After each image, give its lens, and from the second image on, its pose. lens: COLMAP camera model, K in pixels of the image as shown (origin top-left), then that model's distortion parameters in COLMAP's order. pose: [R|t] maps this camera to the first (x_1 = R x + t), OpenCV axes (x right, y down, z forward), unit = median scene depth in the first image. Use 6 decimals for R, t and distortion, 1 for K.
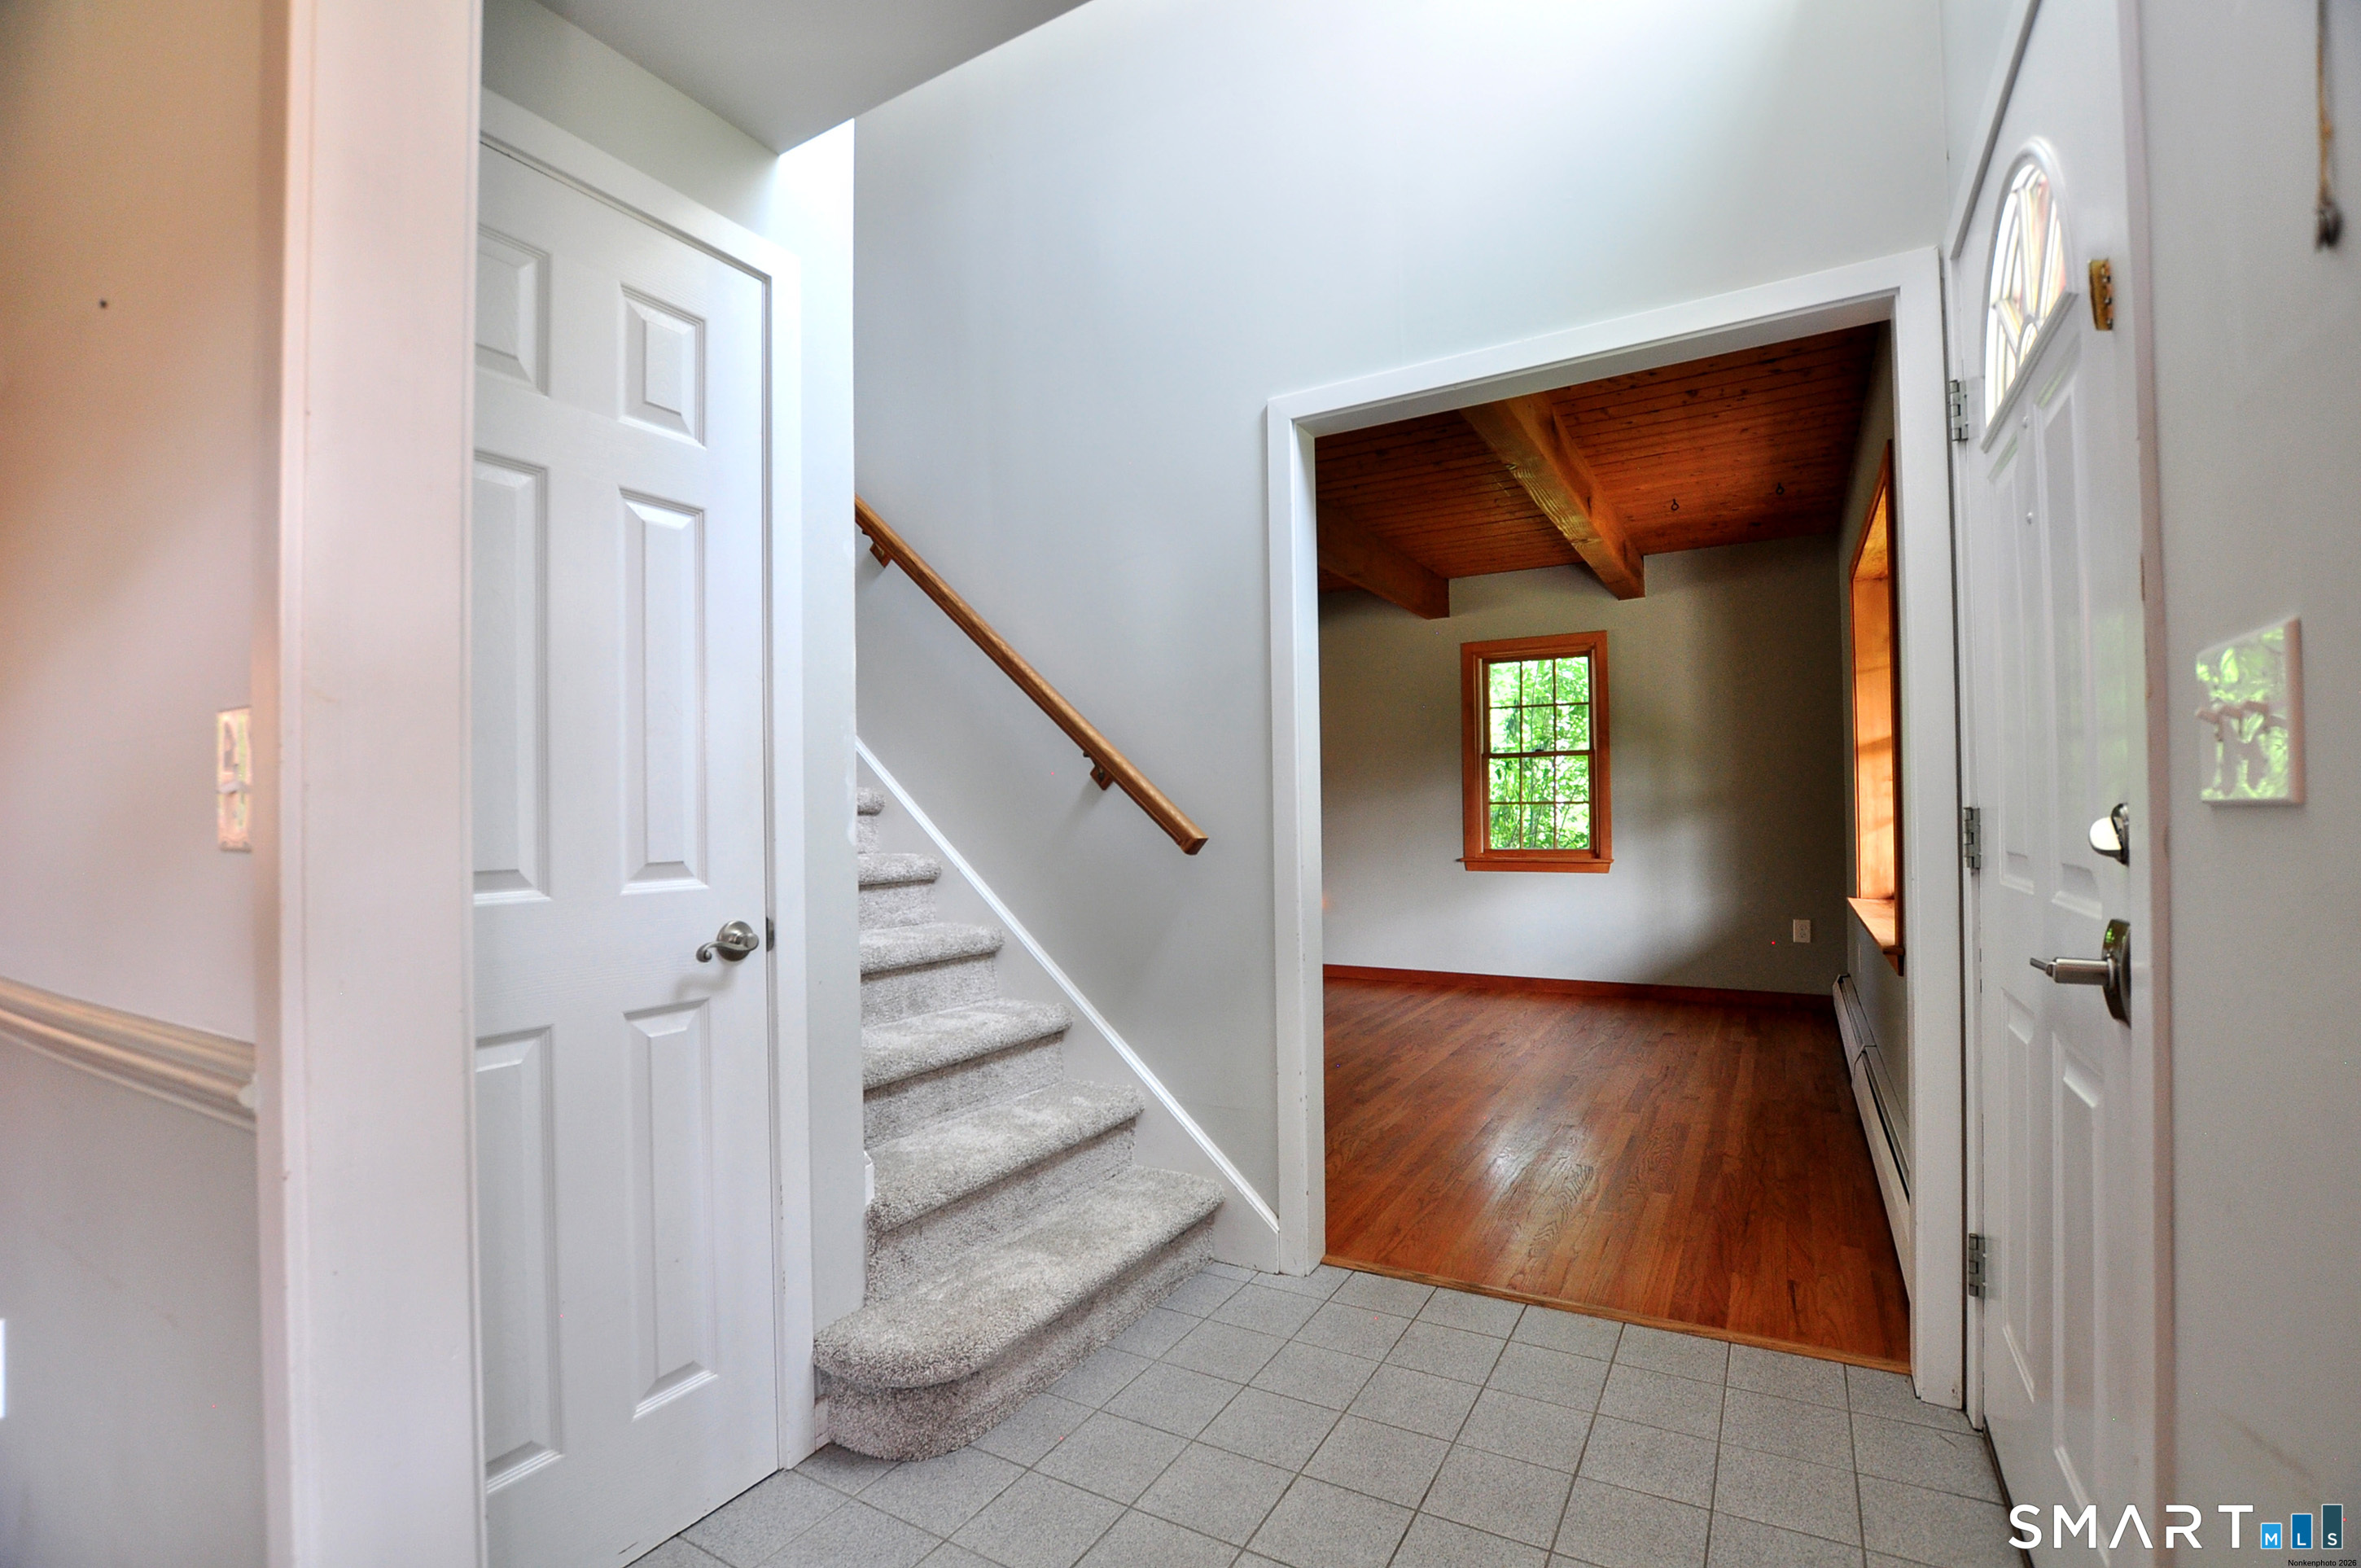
lens RADIAL K [[1054.4, 0, 1179.7], [0, 1054.4, 786.4], [0, 0, 1]] dist [-0.029694, 0.000419]
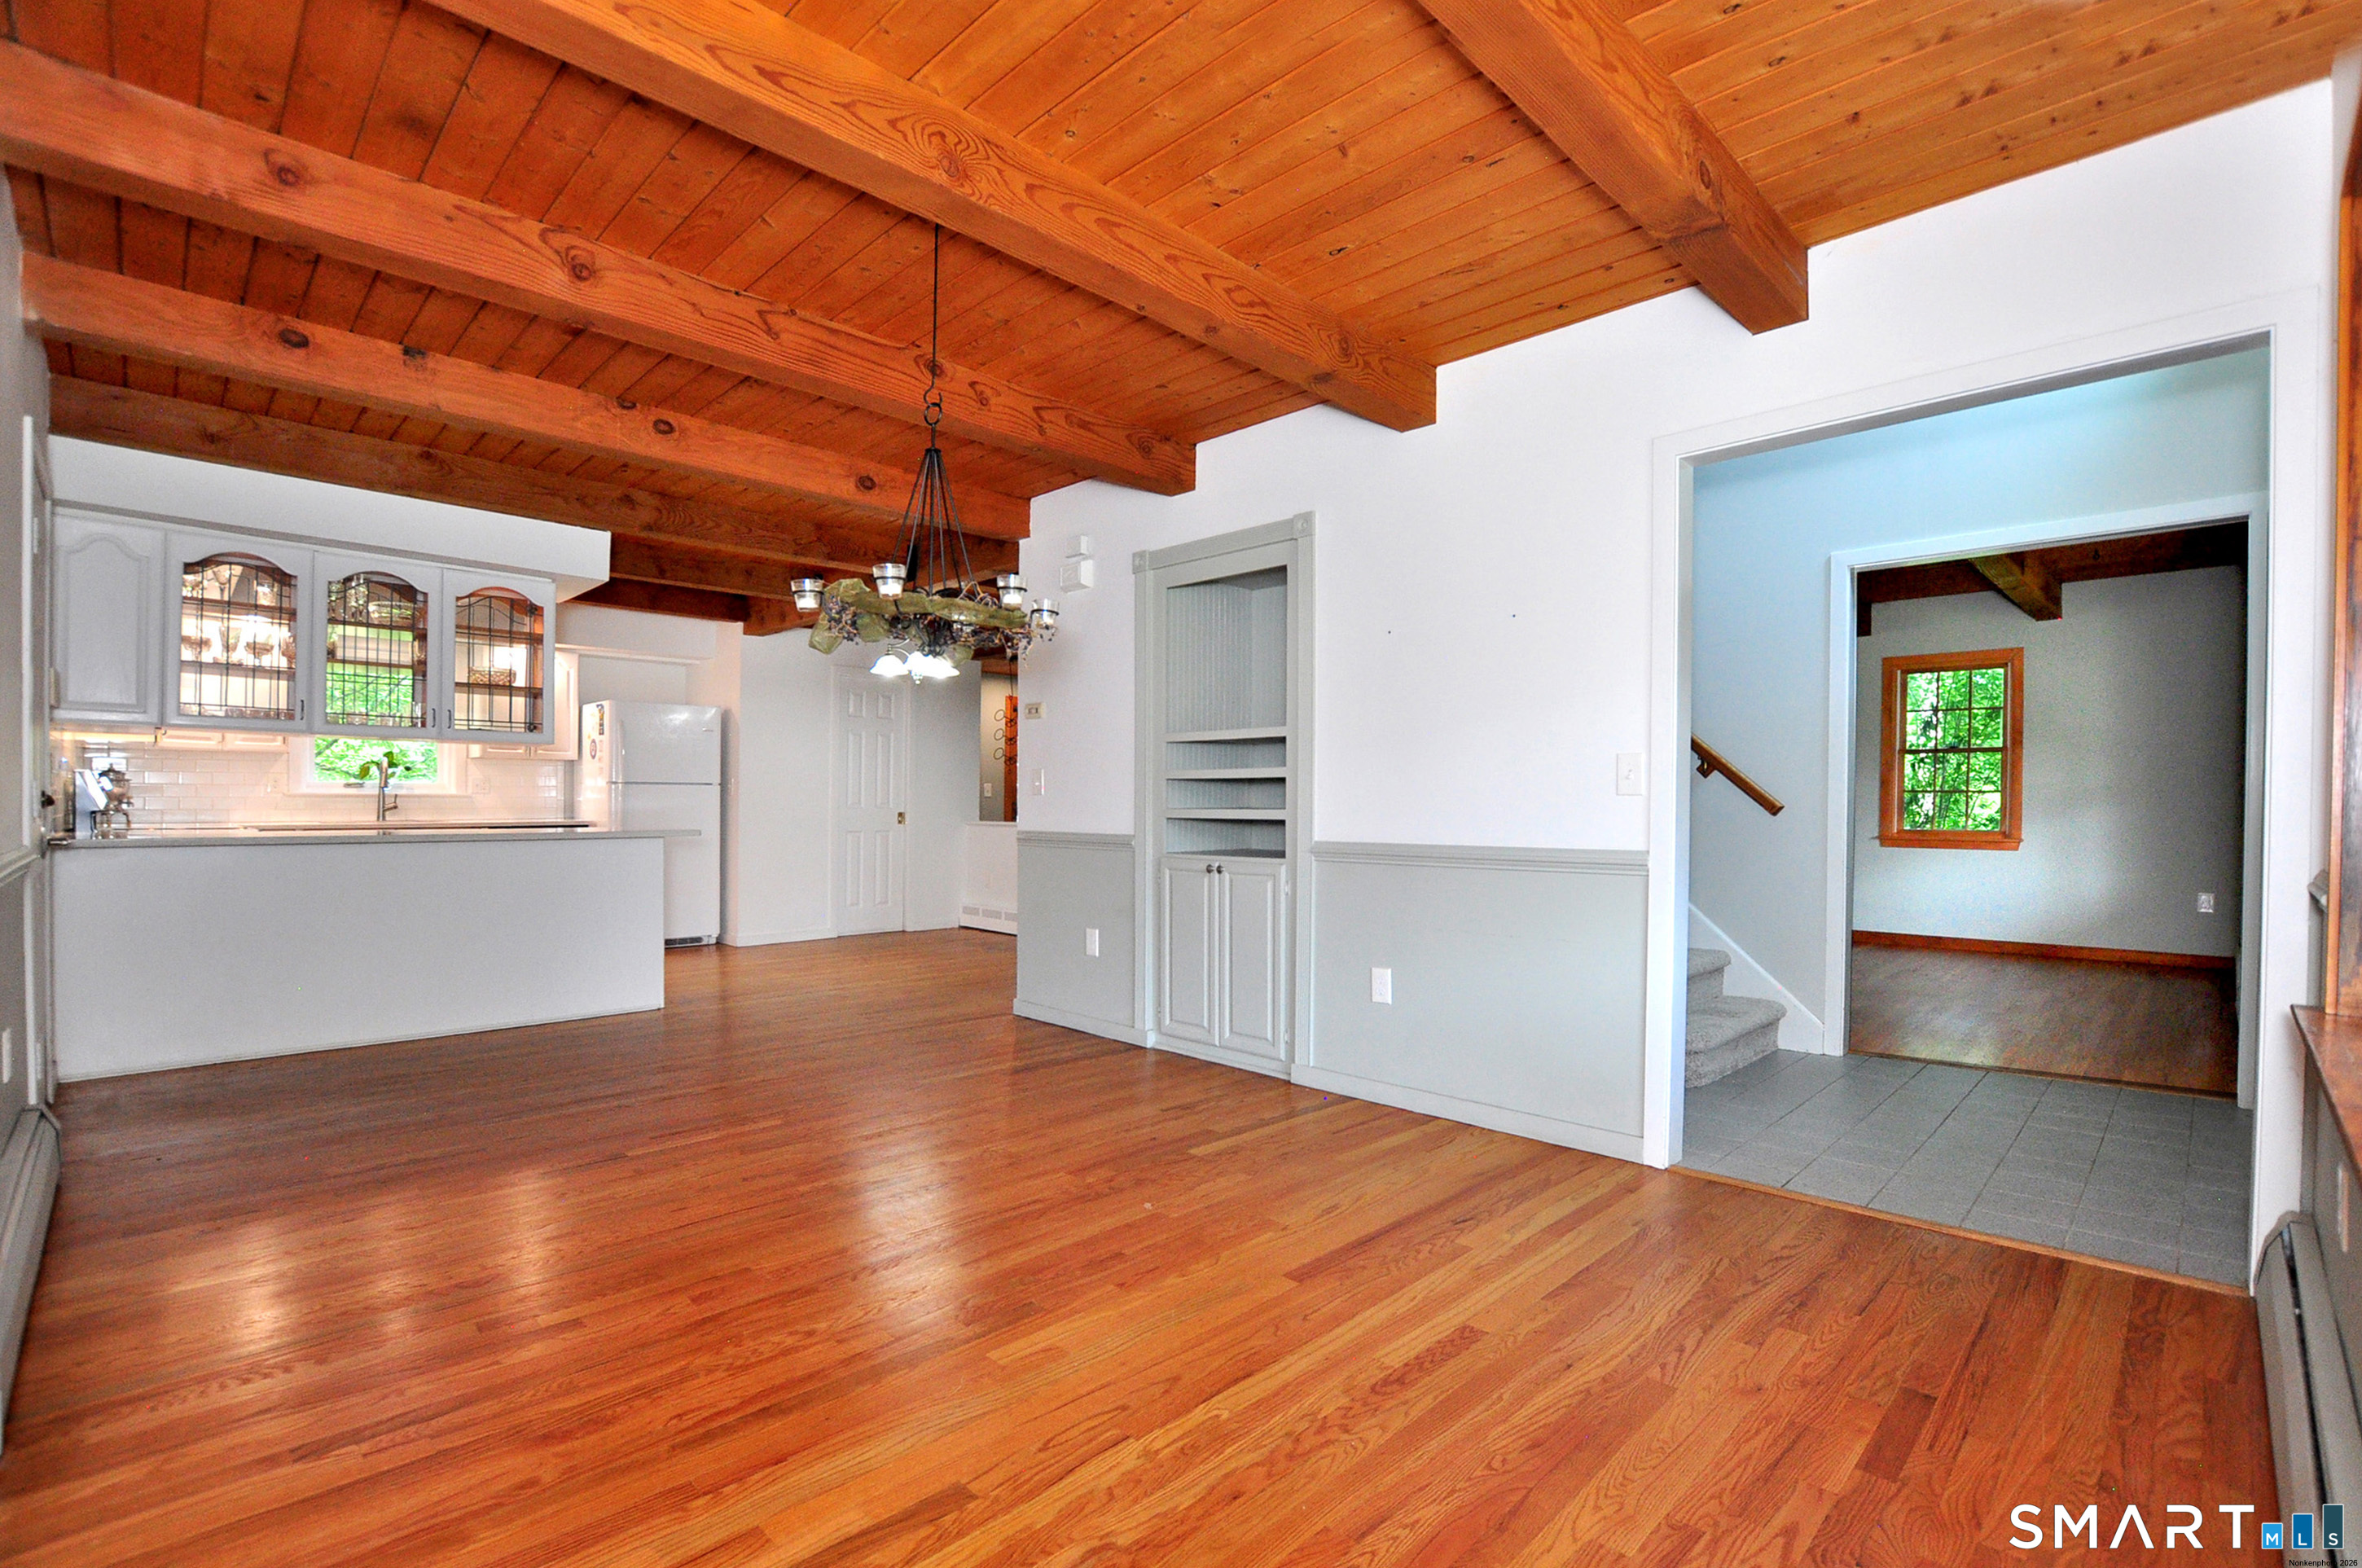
lens RADIAL K [[1054.9, 0, 1164.6], [0, 1054.9, 794.7], [0, 0, 1]] dist [-0.029694, 0.000419]
pose [[0.961430, 0.023508, -0.274045, -0.192331], [-0.015288, 0.999368, 0.032092, -0.004369], [0.274626, -0.026664, 0.961181, -0.371848]]
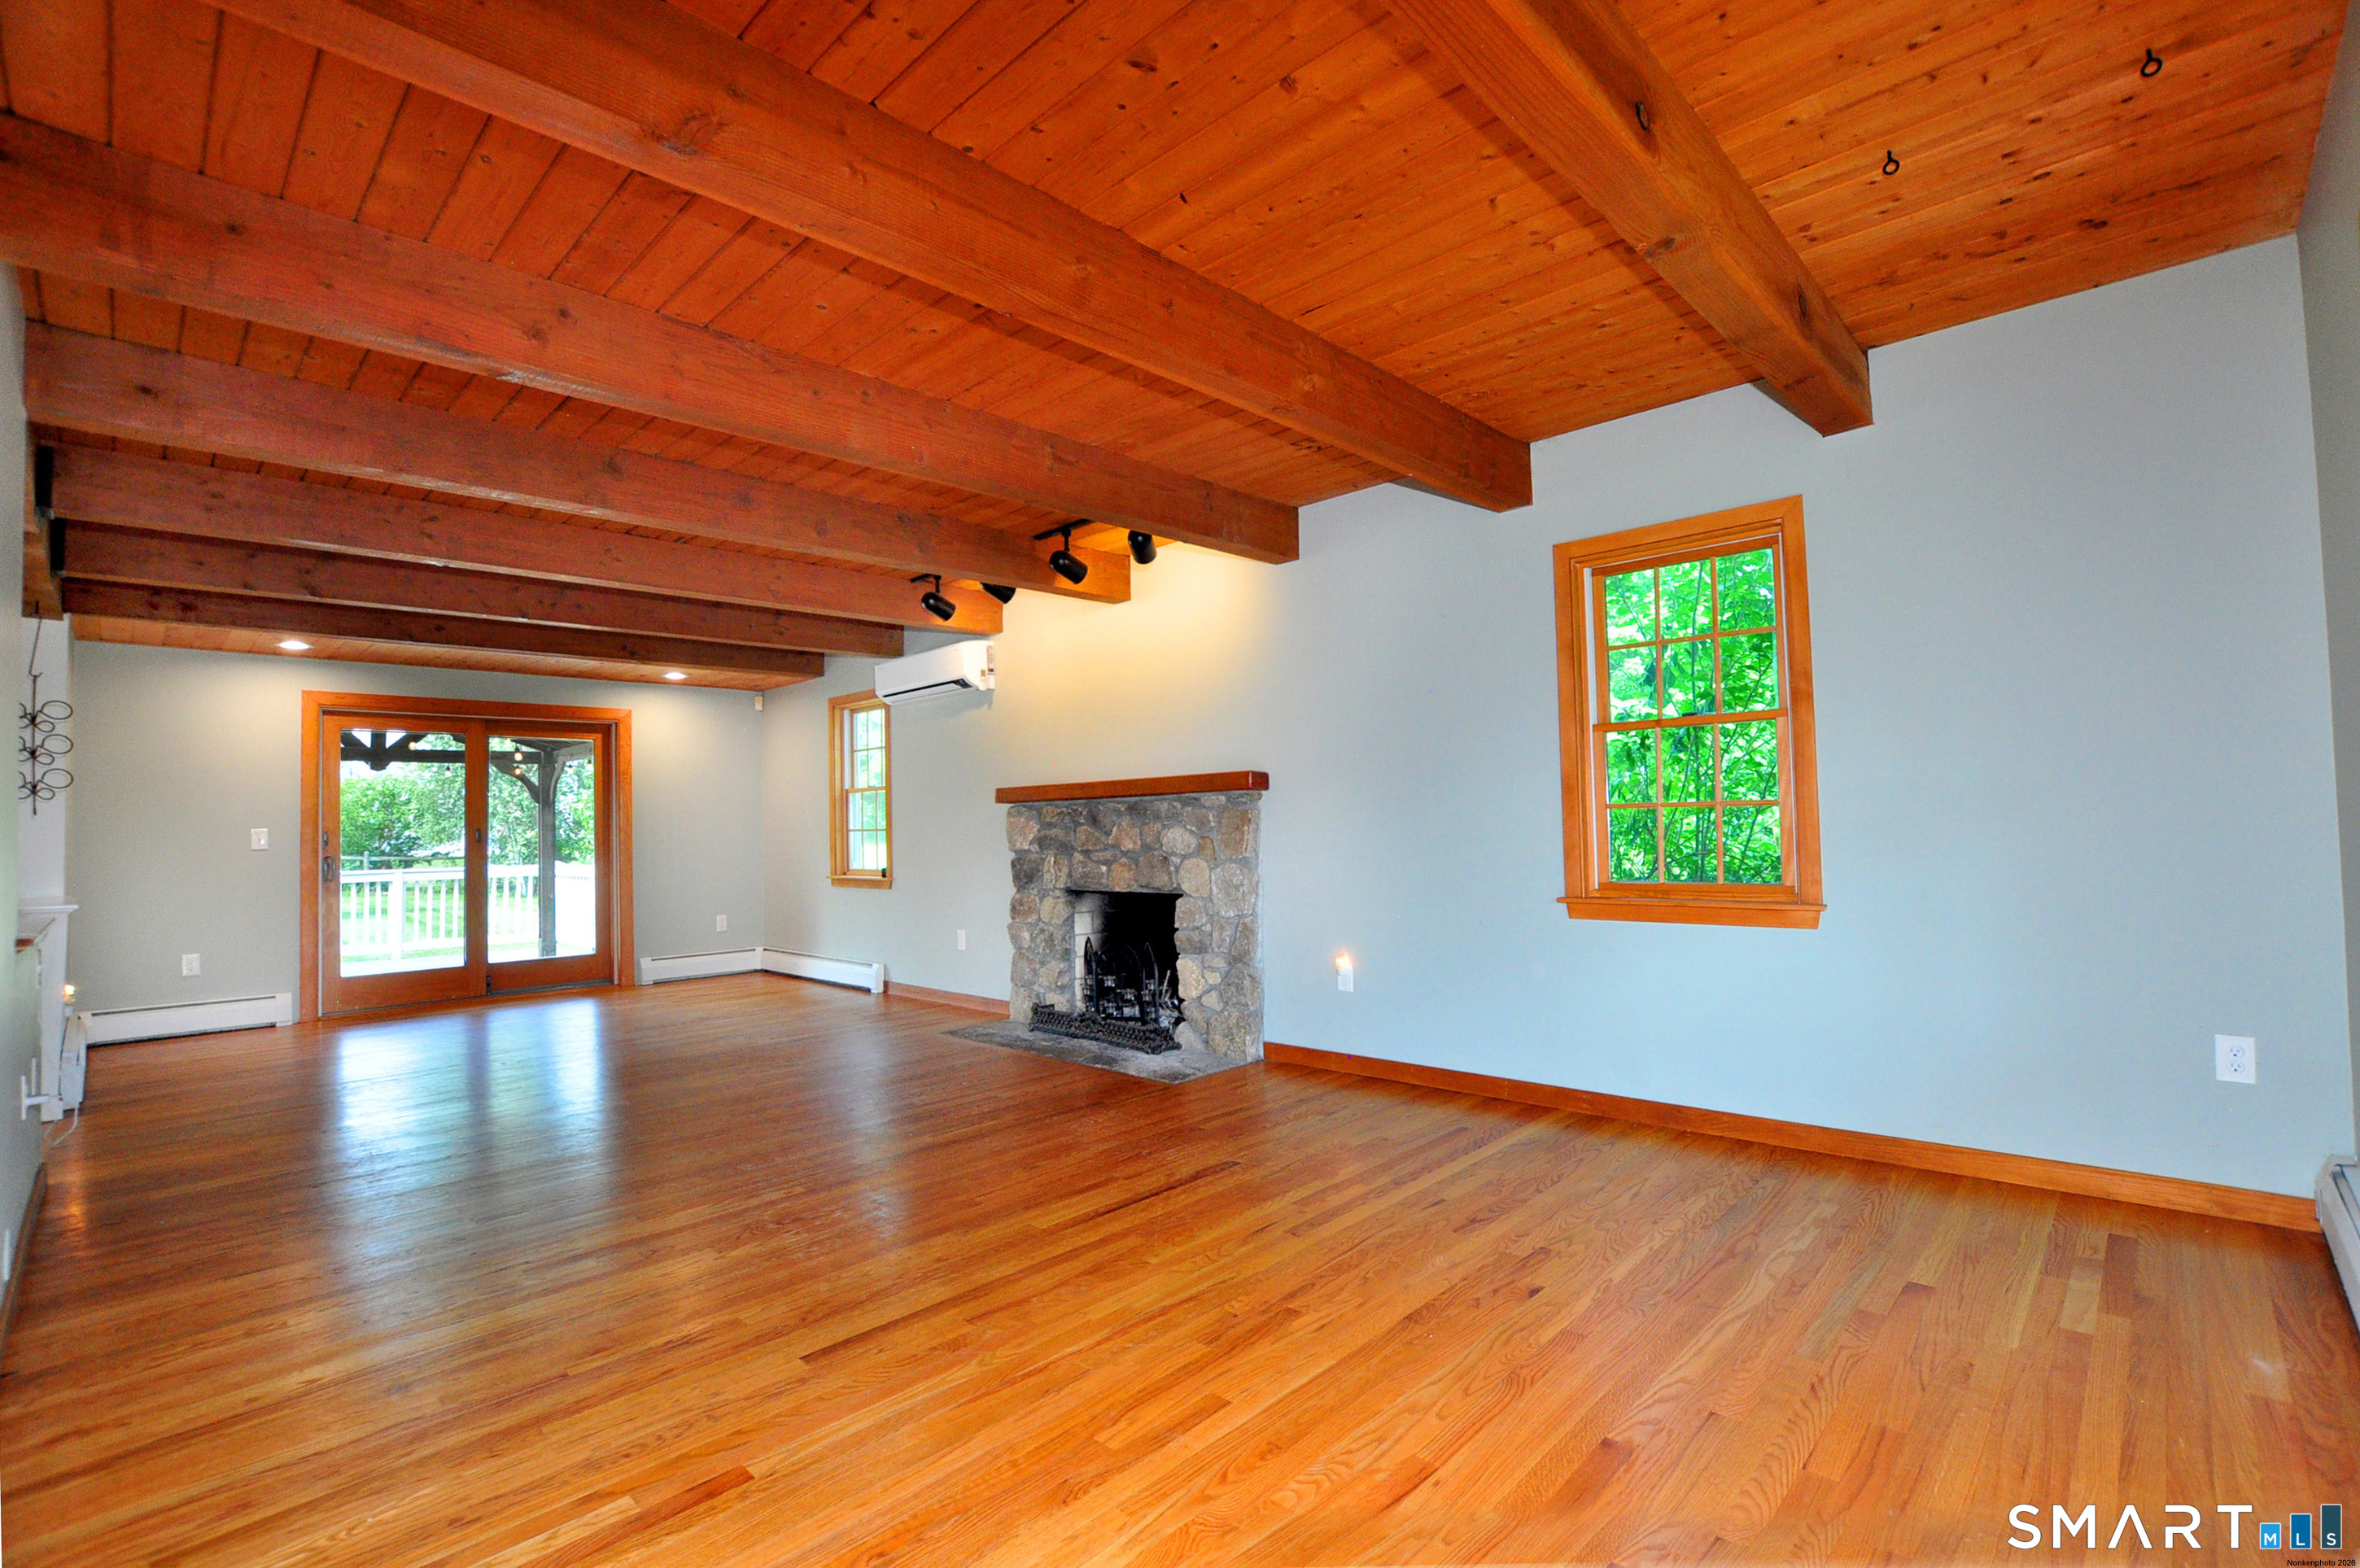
lens RADIAL K [[1053.9, 0, 1197.5], [0, 1053.9, 789.7], [0, 0, 1]] dist [-0.029694, 0.000419]
pose [[0.972924, -0.023259, -0.229950, 0.204667], [0.020462, 0.999685, -0.014540, 0.010649], [0.230216, 0.009441, 0.973094, 0.365060]]
